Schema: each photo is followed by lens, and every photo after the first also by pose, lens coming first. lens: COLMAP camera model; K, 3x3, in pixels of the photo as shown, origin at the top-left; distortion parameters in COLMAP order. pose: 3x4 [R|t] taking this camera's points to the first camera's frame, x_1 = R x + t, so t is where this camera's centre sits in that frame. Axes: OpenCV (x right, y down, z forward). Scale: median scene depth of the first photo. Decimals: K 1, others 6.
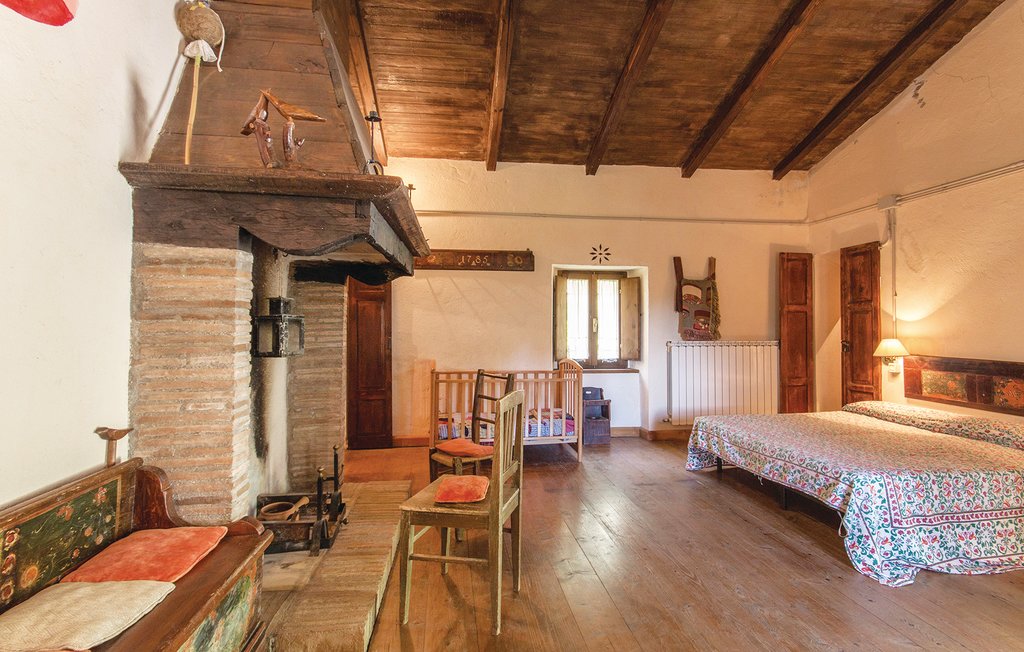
lens RADIAL K [[481.2, 0, 513.7], [0, 481.2, 305.3], [0, 0, 1]] dist [0.001944, -0.000224]
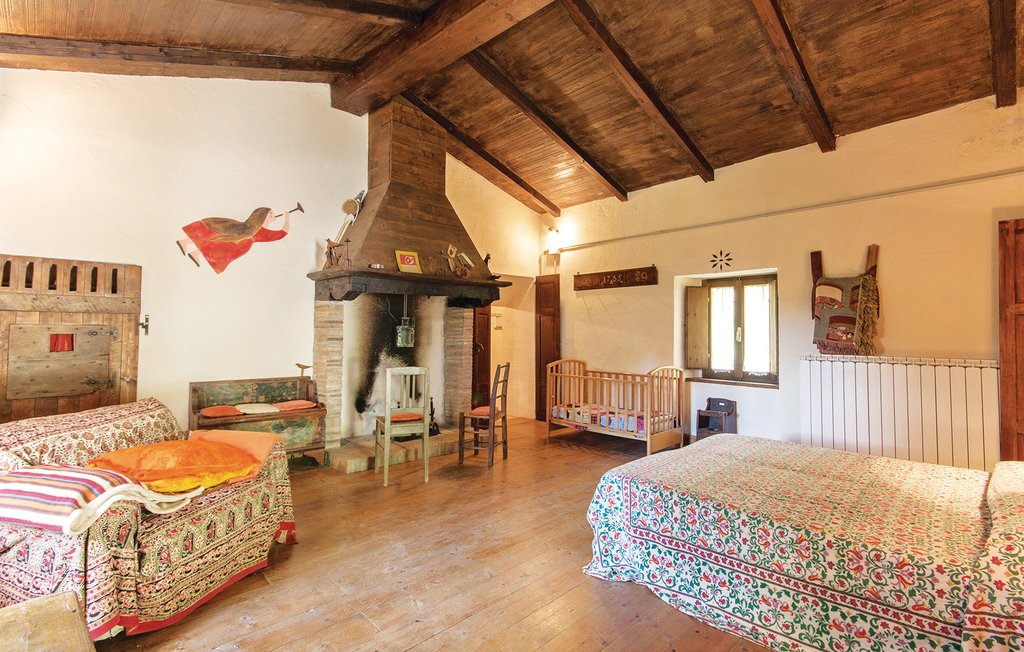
lens RADIAL K [[465.9, 0, 509.2], [0, 465.9, 313.2], [0, 0, 1]] dist [-0.000887, -0.000061]
pose [[0.578017, -0.032165, -0.815391, 0.696403], [0.023663, 0.999463, -0.022652, 0.009980], [0.815682, -0.006201, 0.578468, 0.116183]]
